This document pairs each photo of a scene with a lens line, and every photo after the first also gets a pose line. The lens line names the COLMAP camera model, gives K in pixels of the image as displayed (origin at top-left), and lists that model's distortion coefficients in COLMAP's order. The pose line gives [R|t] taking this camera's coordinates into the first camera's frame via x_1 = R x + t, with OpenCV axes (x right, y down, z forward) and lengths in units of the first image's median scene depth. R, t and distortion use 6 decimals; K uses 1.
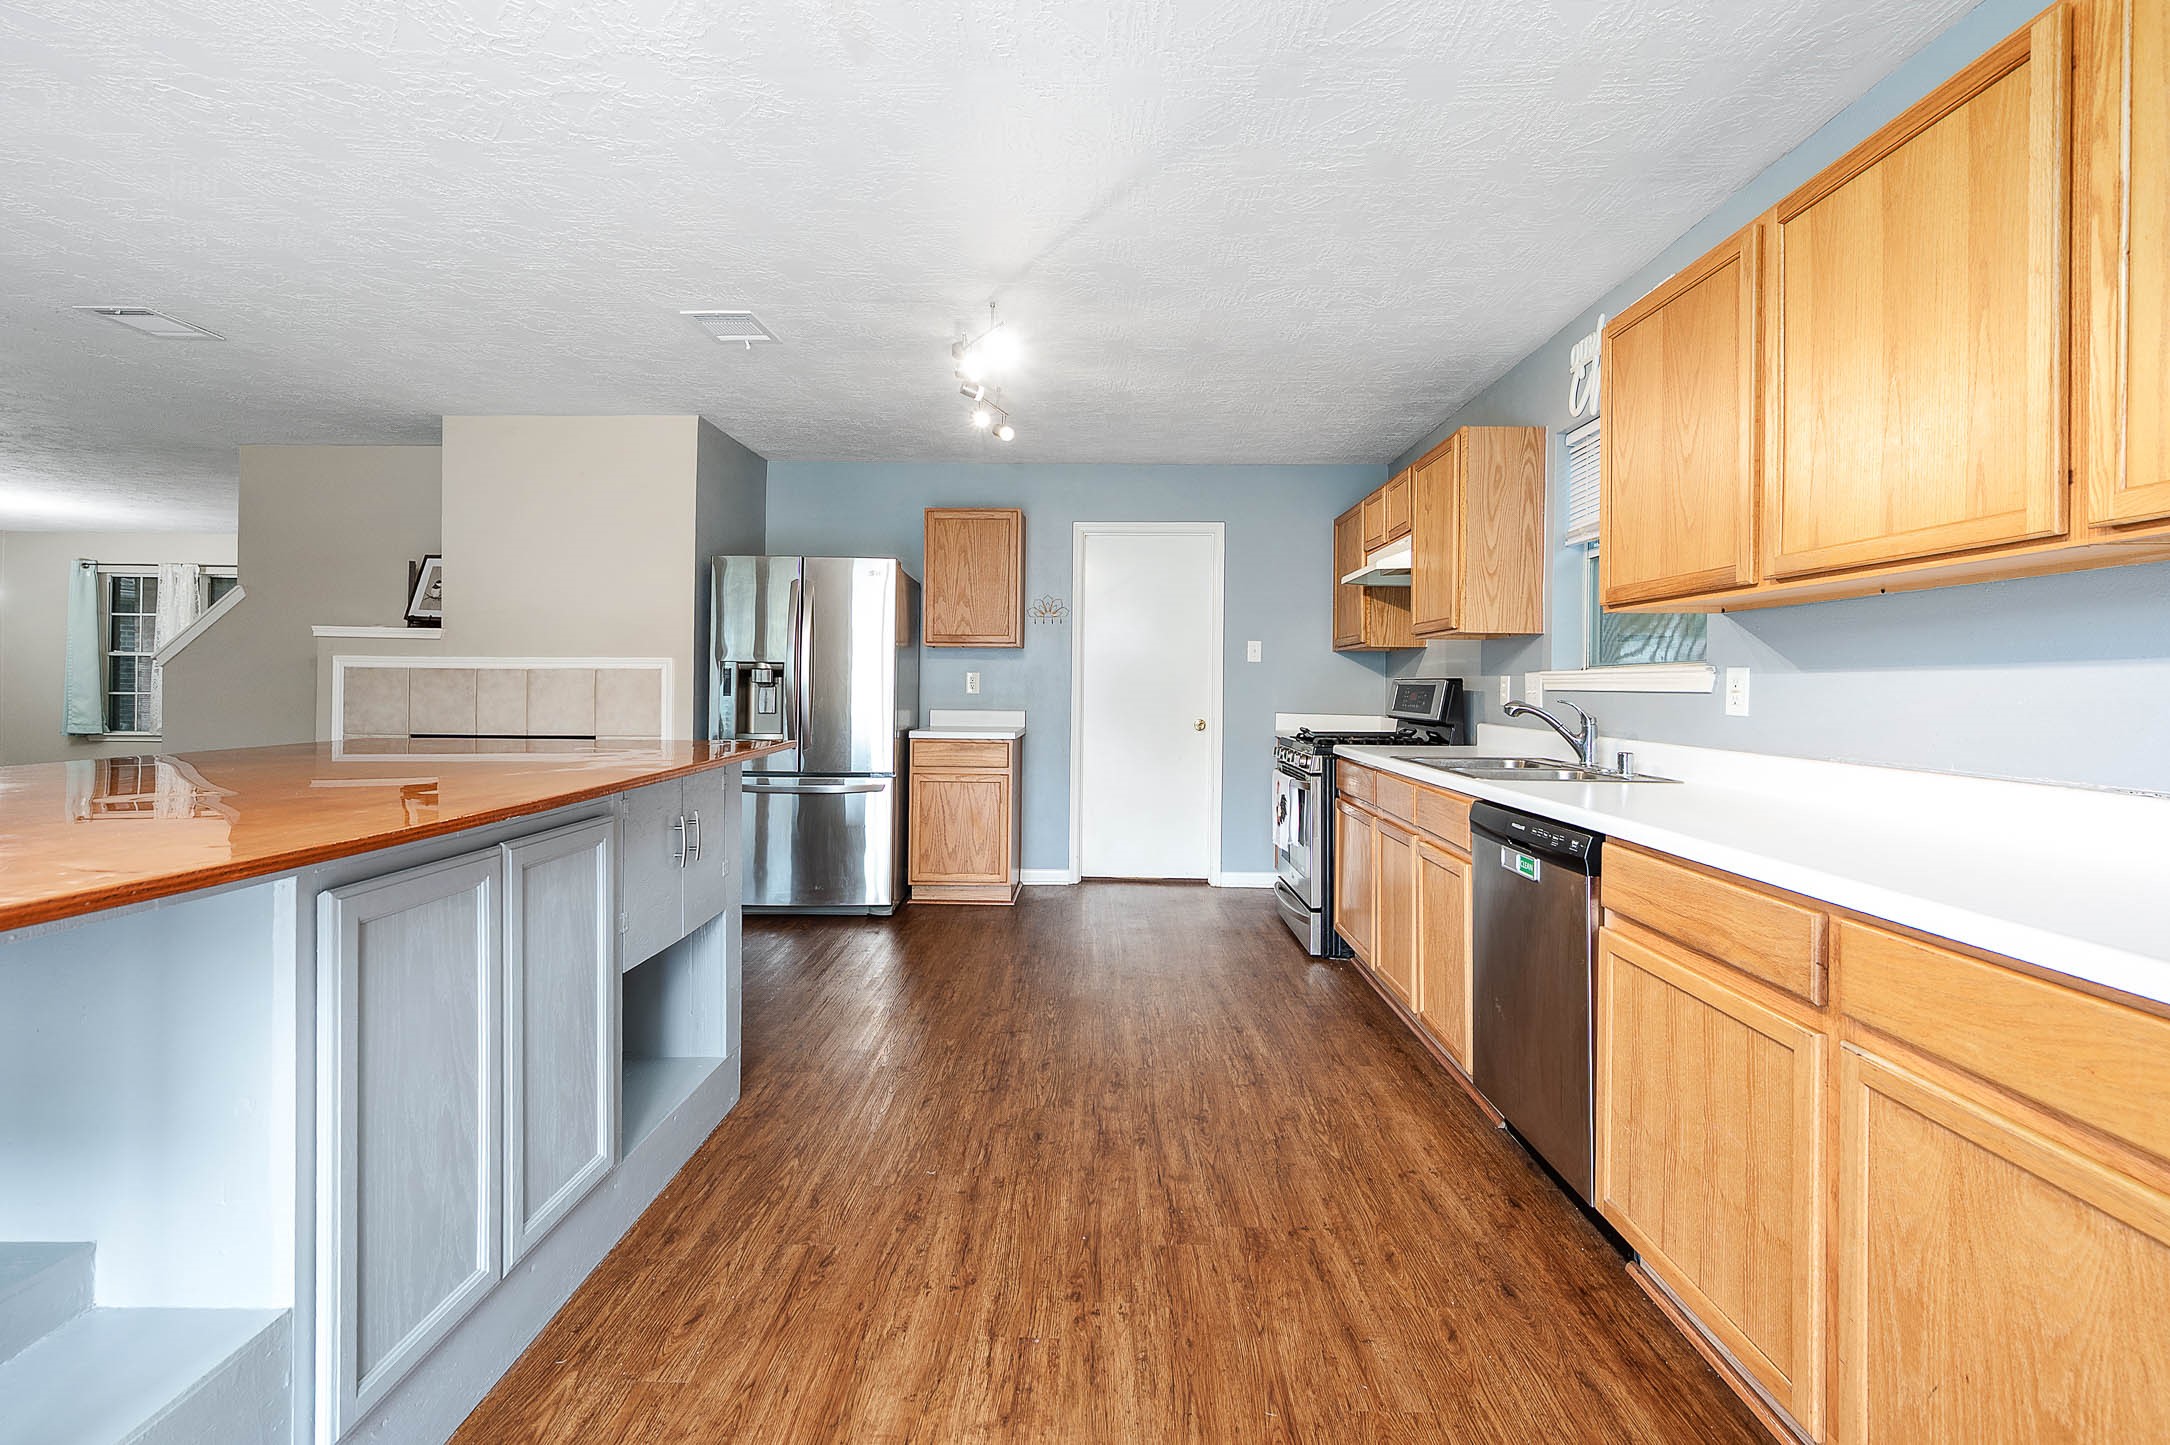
lens RADIAL K [[949.7, 0, 1091.6], [0, 949.7, 679.2], [0, 0, 1]] dist [0.000680, 0.000432]
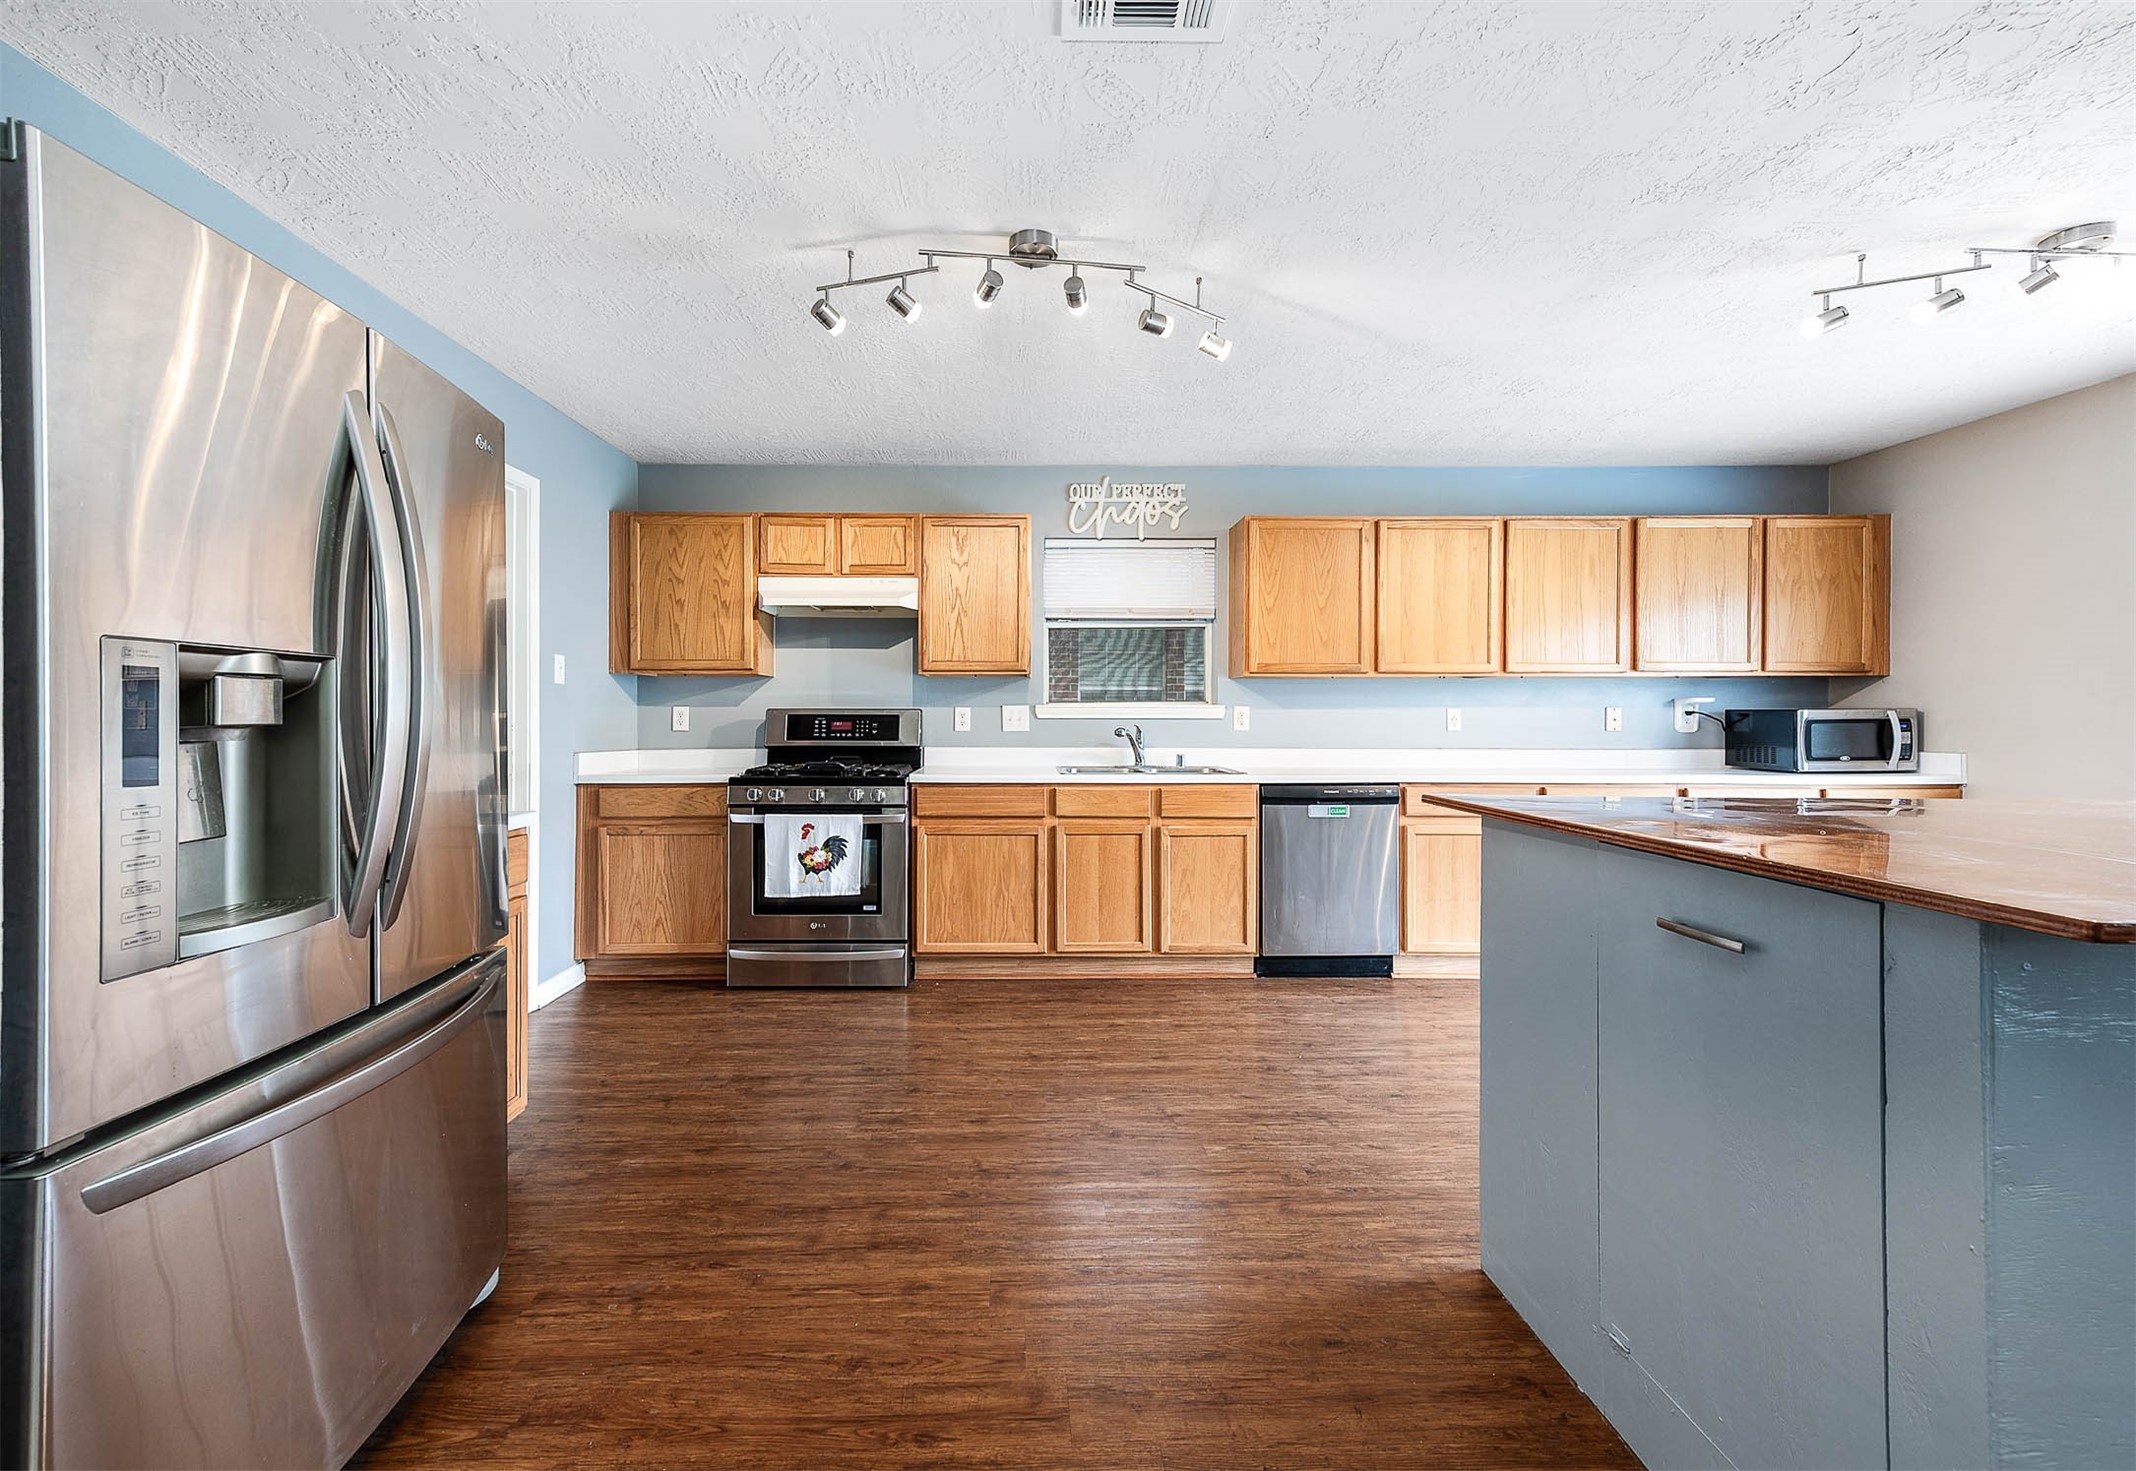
lens RADIAL K [[875.6, 0, 1028.2], [0, 875.6, 717.8], [0, 0, 1]] dist [0.019006, 0.000026]
pose [[-0.029667, -0.011797, 0.999490, -0.747091], [-0.007387, 0.999906, 0.011583, -0.004043], [-0.999533, -0.007040, -0.029751, 0.973962]]
